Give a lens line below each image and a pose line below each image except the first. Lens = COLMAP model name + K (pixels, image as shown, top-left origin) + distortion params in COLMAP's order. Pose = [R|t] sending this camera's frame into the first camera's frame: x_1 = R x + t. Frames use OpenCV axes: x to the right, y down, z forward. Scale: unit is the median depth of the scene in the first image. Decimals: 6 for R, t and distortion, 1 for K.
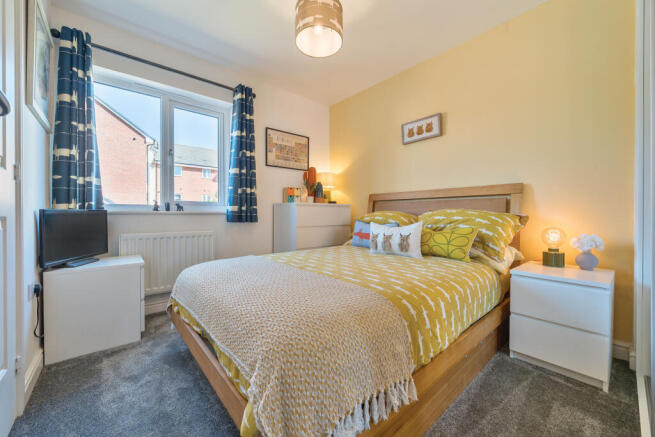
lens RADIAL K [[252.0, 0, 326.5], [0, 252.0, 216.3], [0, 0, 1]] dist [-0.003579, -0.000196]
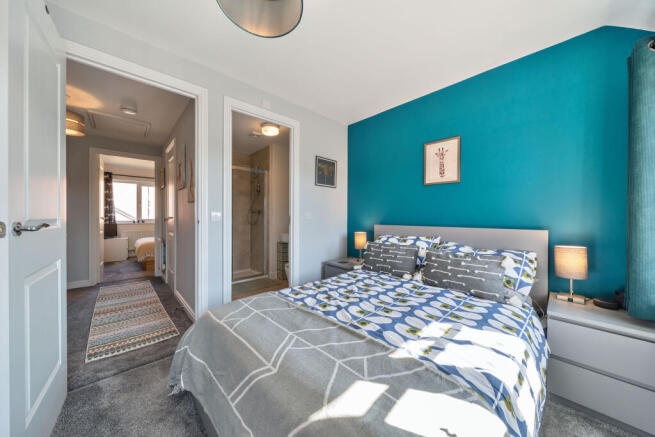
lens RADIAL K [[226.2, 0, 321.3], [0, 226.2, 217.4], [0, 0, 1]] dist [-0.005494, 0.000415]
pose [[0.999377, 0.005317, 0.034883, 1.593269], [-0.005199, 0.999981, -0.003456, -0.101731], [-0.034900, 0.003273, 0.999385, -1.916834]]
